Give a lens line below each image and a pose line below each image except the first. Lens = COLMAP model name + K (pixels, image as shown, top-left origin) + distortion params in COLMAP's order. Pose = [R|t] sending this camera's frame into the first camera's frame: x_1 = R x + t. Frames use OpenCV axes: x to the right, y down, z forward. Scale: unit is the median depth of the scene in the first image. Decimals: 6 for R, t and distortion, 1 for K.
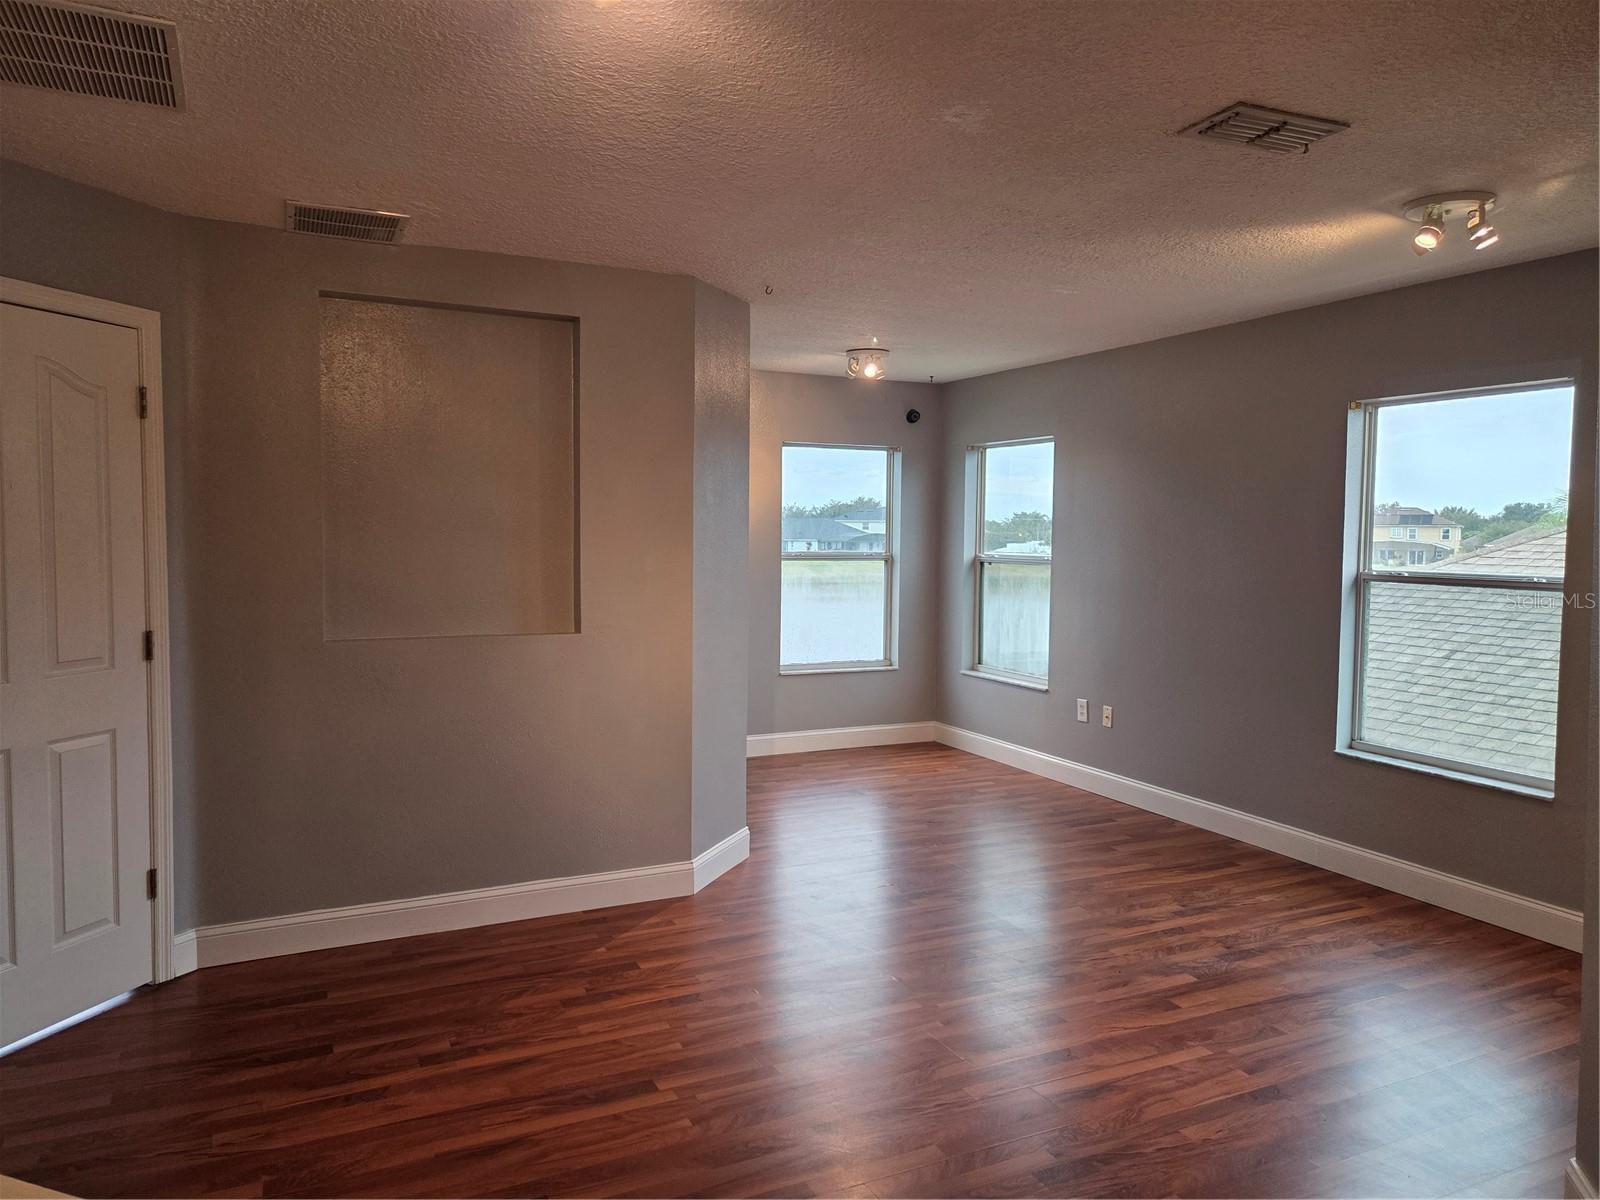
lens RADIAL K [[1104.0, 0, 800.0], [0, 1104.0, 600.0], [0, 0, 1]] dist [0.002421, 0.001216]
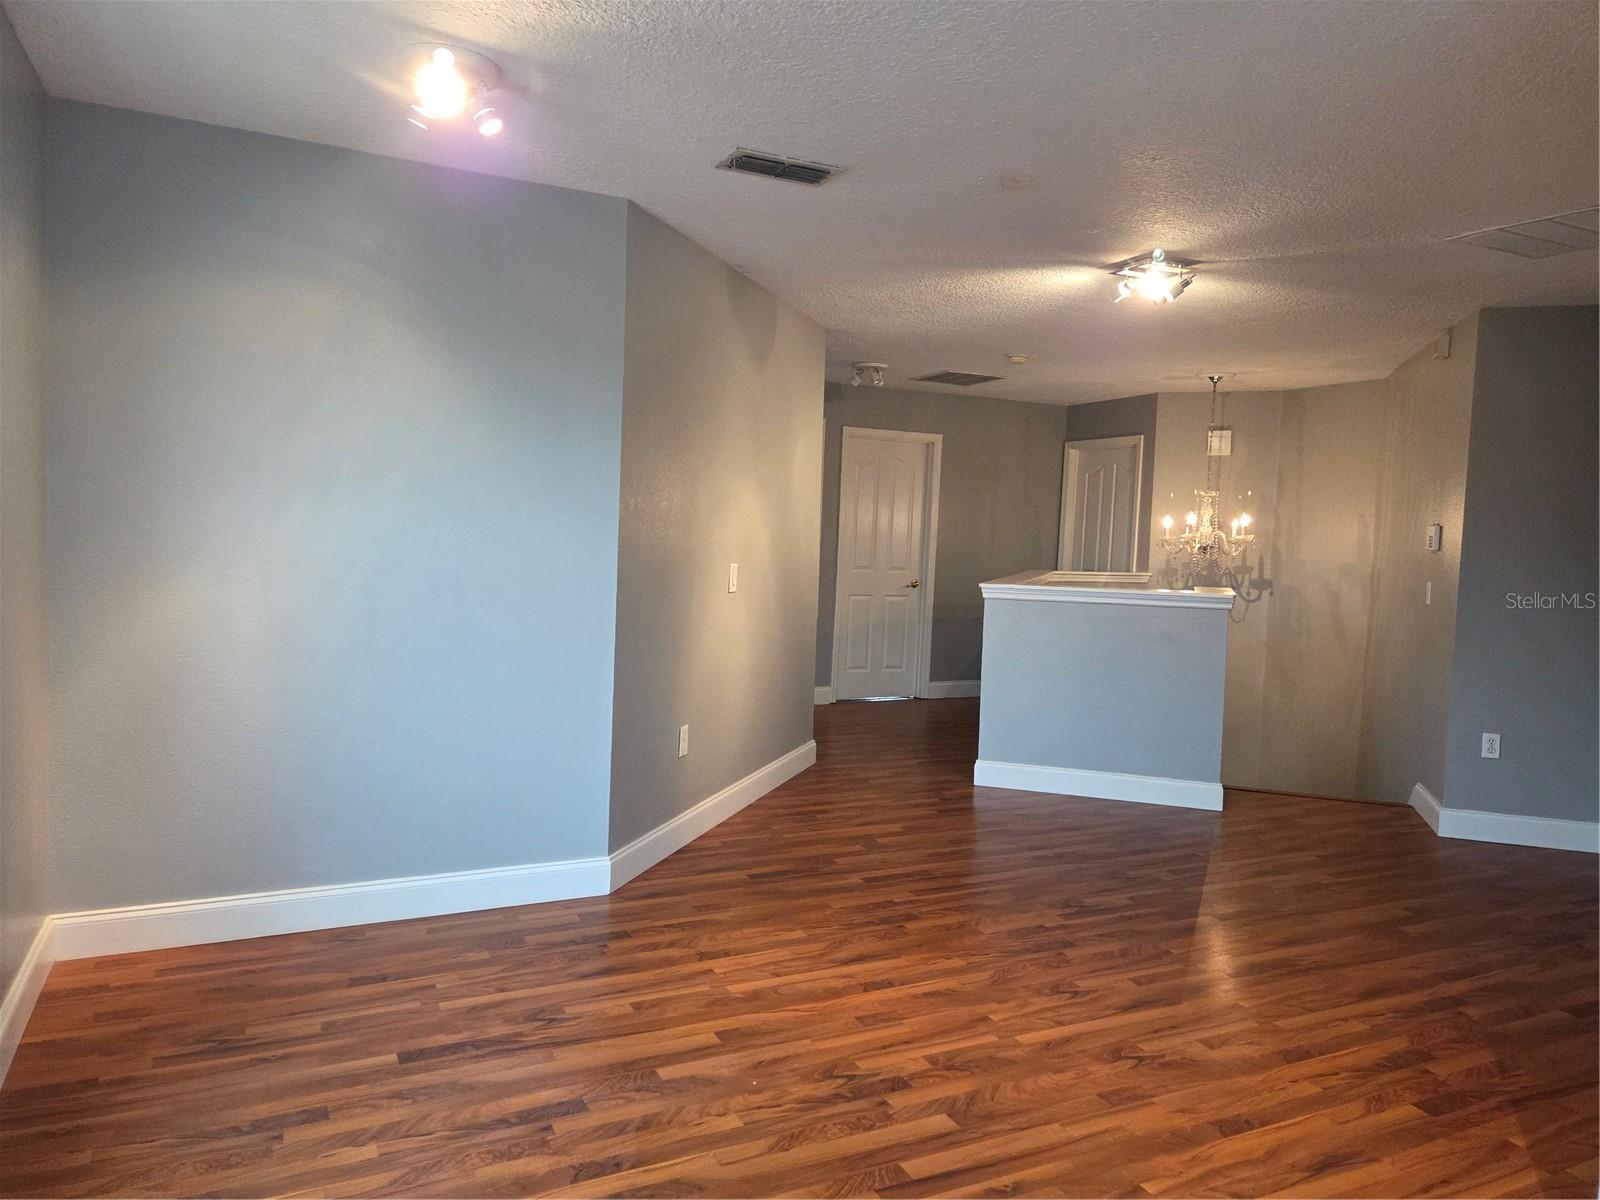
lens RADIAL K [[1104.0, 0, 800.0], [0, 1104.0, 600.0], [0, 0, 1]] dist [0.002421, 0.001216]
pose [[-0.999088, -0.042580, -0.003283, 0.293230], [-0.042642, 0.990422, 0.131327, -0.079998], [-0.002340, 0.131347, -0.991334, 1.791357]]
